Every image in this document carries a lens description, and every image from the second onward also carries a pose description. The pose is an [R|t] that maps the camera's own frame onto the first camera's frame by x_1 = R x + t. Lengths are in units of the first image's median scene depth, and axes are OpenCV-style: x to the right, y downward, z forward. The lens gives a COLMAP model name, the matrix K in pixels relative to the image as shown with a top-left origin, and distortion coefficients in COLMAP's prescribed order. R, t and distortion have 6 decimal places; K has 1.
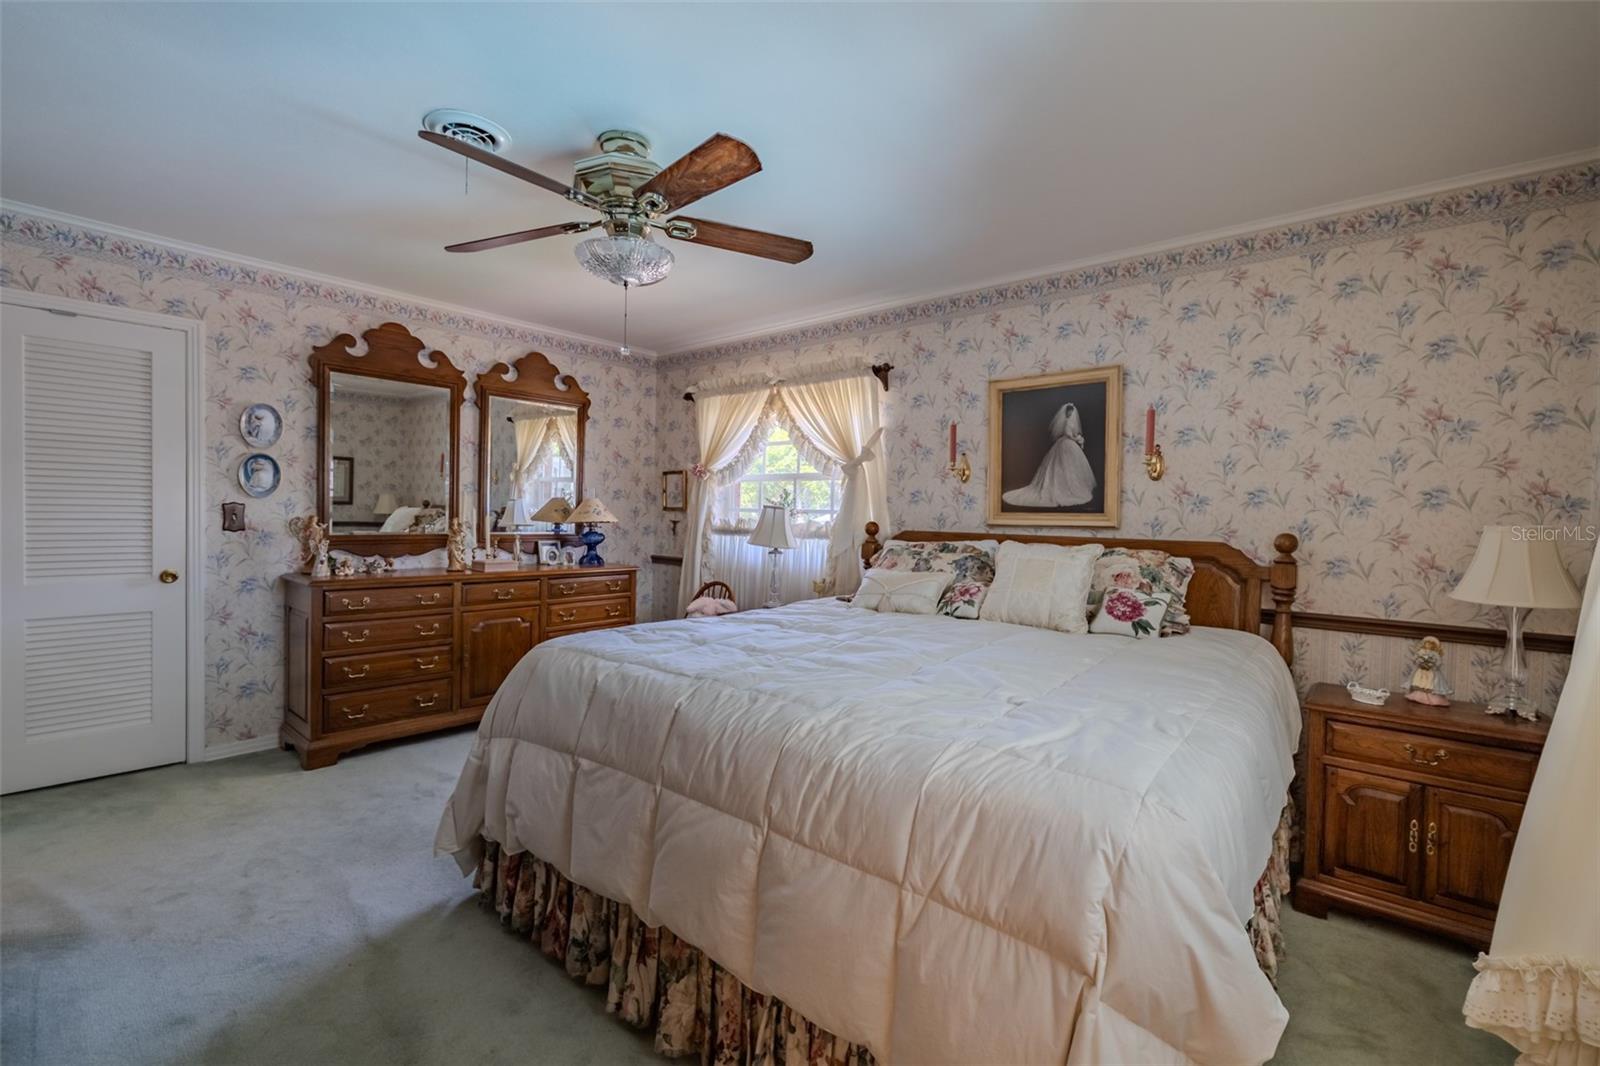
lens RADIAL K [[673.4, 0, 800.0], [0, 673.4, 533.0], [0, 0, 1]] dist [0.000286, -0.000033]
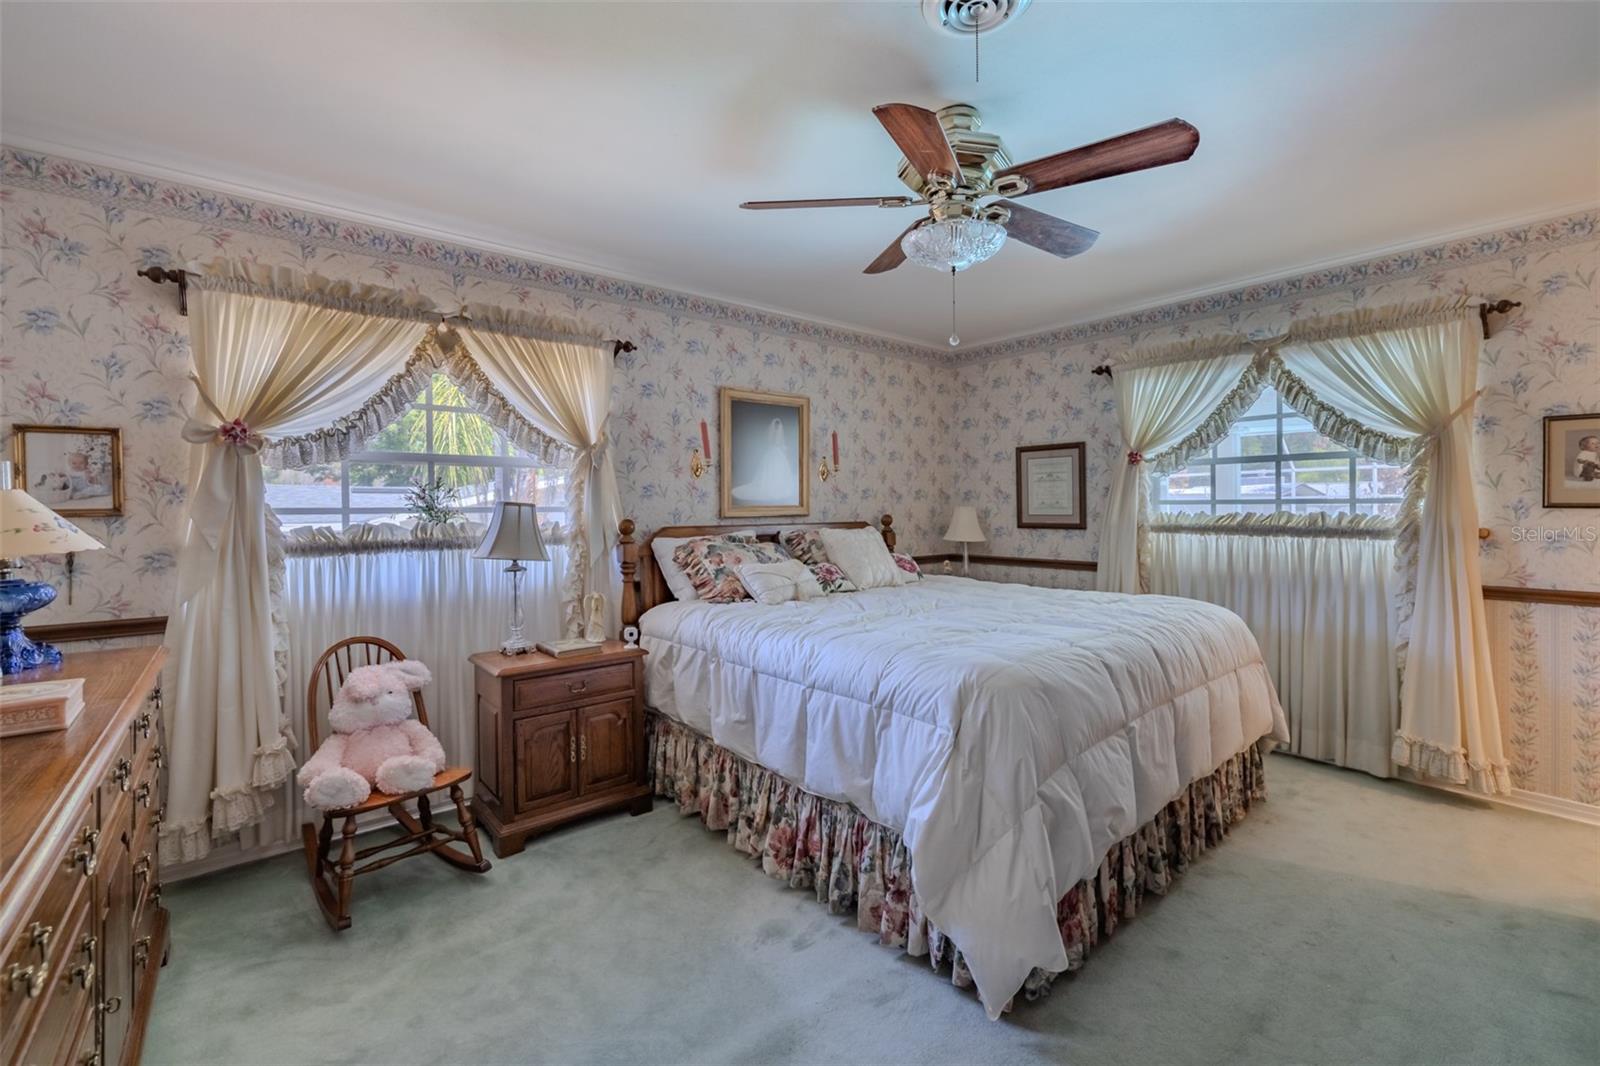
lens RADIAL K [[671.1, 0, 799.9], [0, 671.1, 514.3], [0, 0, 1]] dist [-0.014787, 0.000207]
pose [[0.189675, -0.035453, 0.981207, -0.707819], [0.037529, 0.998879, 0.028837, -0.039714], [-0.981130, 0.031354, 0.190793, 0.609493]]
